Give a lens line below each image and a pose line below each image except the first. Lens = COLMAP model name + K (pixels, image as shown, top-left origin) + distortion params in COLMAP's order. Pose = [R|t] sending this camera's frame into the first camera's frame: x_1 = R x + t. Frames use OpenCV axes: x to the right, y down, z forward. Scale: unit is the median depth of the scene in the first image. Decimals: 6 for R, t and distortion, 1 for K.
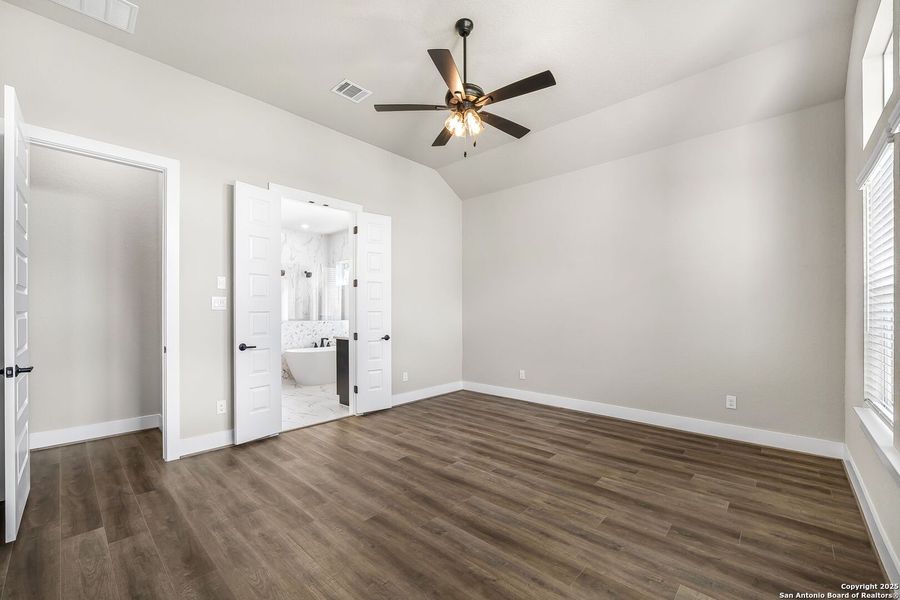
lens RADIAL K [[361.1, 0, 447.7], [0, 361.1, 307.7], [0, 0, 1]] dist [-0.015558, 0.001906]
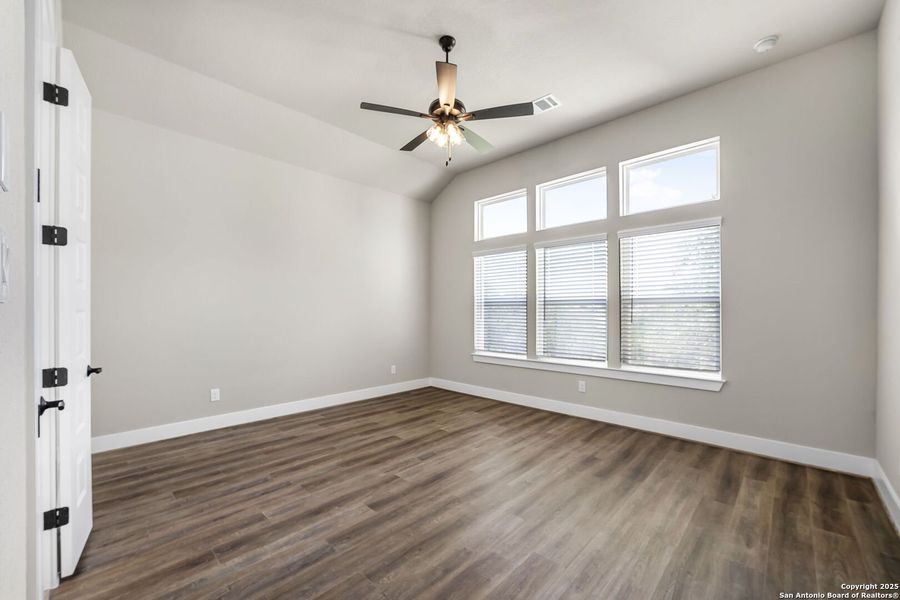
lens RADIAL K [[361.1, 0, 448.2], [0, 361.1, 307.2], [0, 0, 1]] dist [-0.015558, 0.001906]
pose [[0.023117, 0.013635, 0.999640, -0.767461], [-0.012028, 0.999838, -0.013359, 0.014399], [-0.999660, -0.011715, 0.023277, 0.739486]]
